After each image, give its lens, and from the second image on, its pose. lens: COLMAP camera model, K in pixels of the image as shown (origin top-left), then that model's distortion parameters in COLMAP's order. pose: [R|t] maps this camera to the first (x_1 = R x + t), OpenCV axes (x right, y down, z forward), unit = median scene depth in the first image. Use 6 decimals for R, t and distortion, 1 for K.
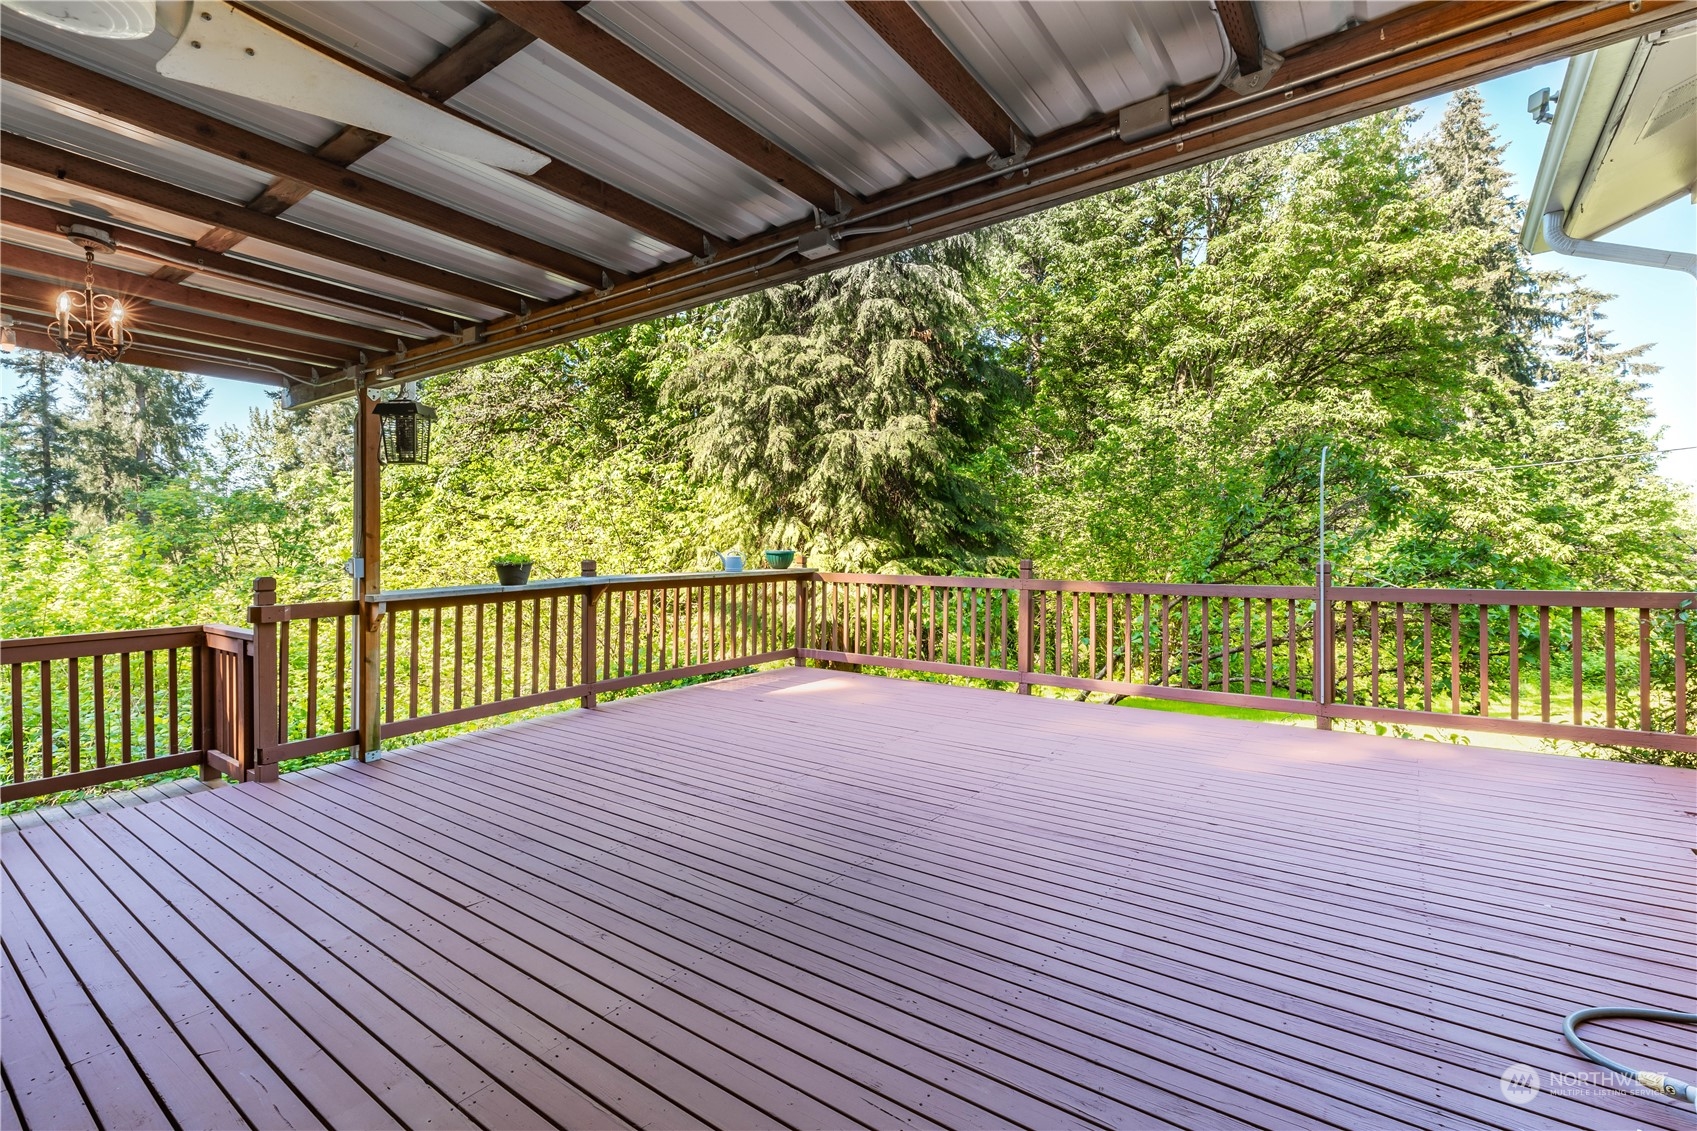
lens RADIAL K [[771.6, 0, 843.5], [0, 771.6, 533.3], [0, 0, 1]] dist [0.000830, 0.000164]
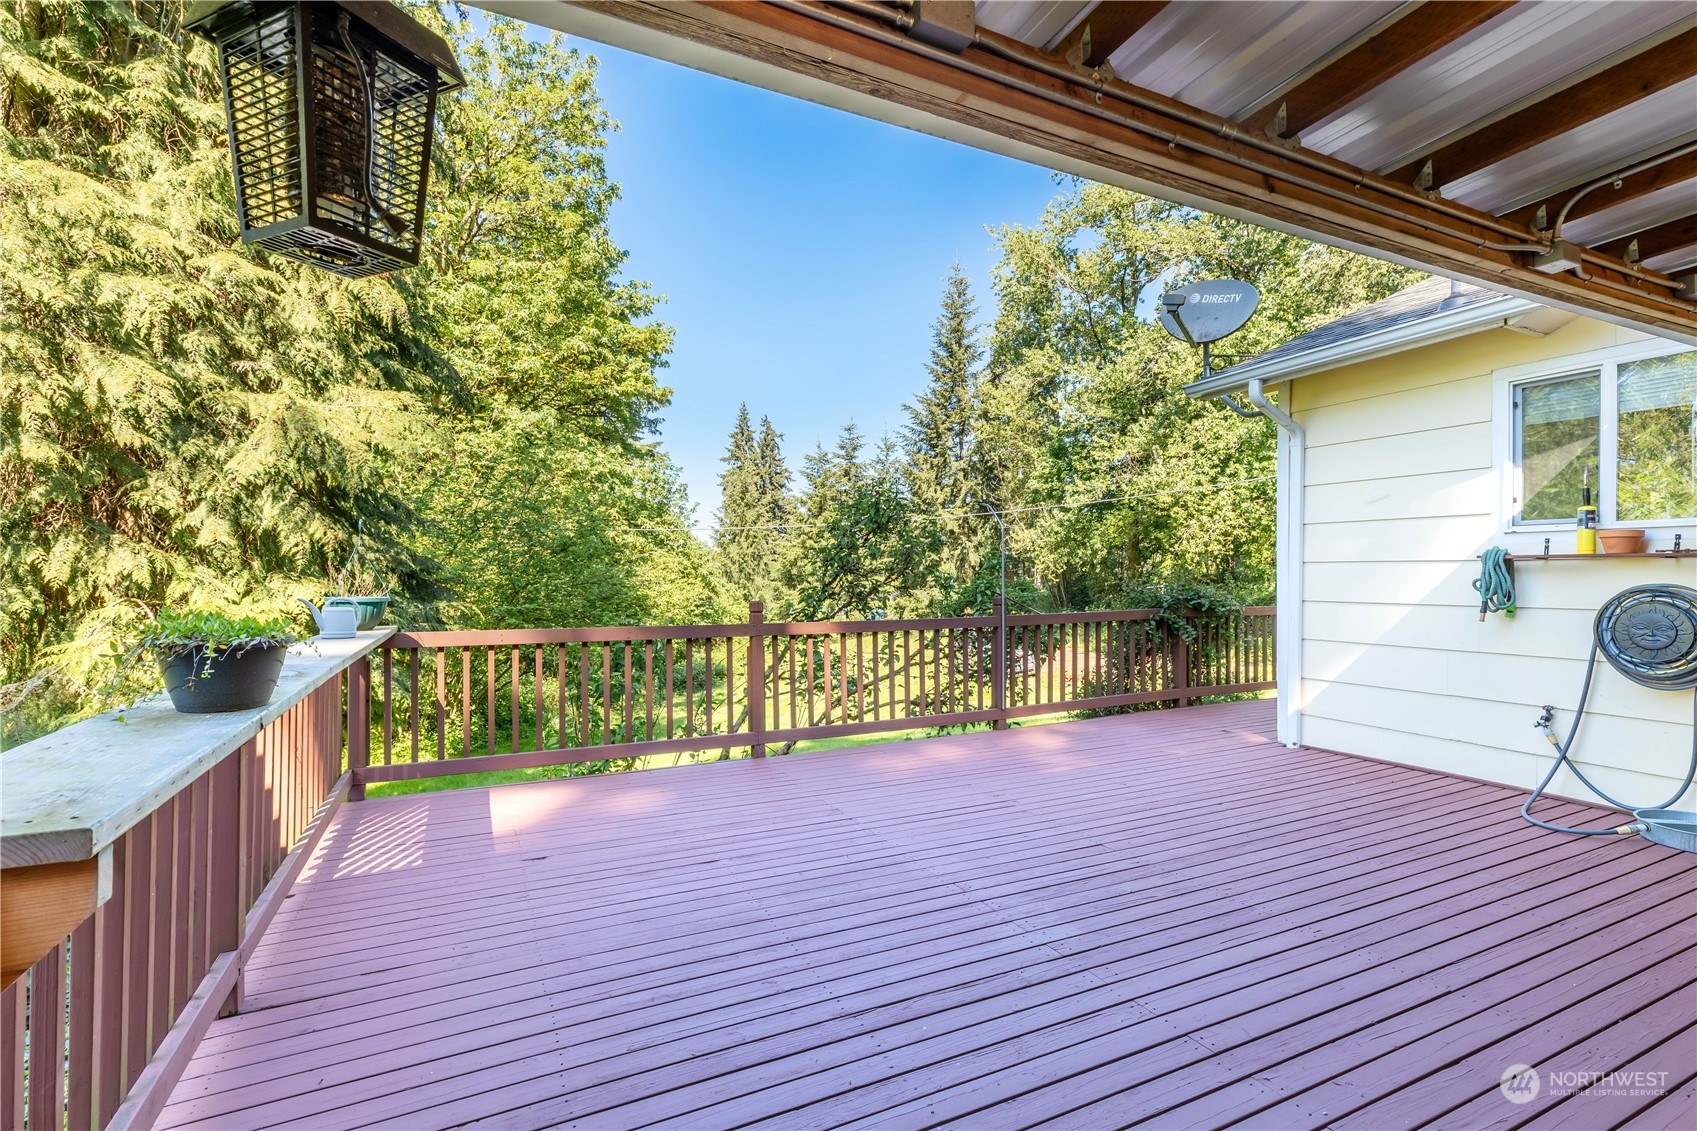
lens RADIAL K [[785.6, 0, 853.3], [0, 785.6, 589.6], [0, 0, 1]] dist [-0.000135, 0.001488]
pose [[0.467324, -0.009443, 0.884036, -0.767194], [-0.002282, 0.999927, 0.011887, 0.018451], [-0.884083, -0.007572, 0.467268, 0.797654]]
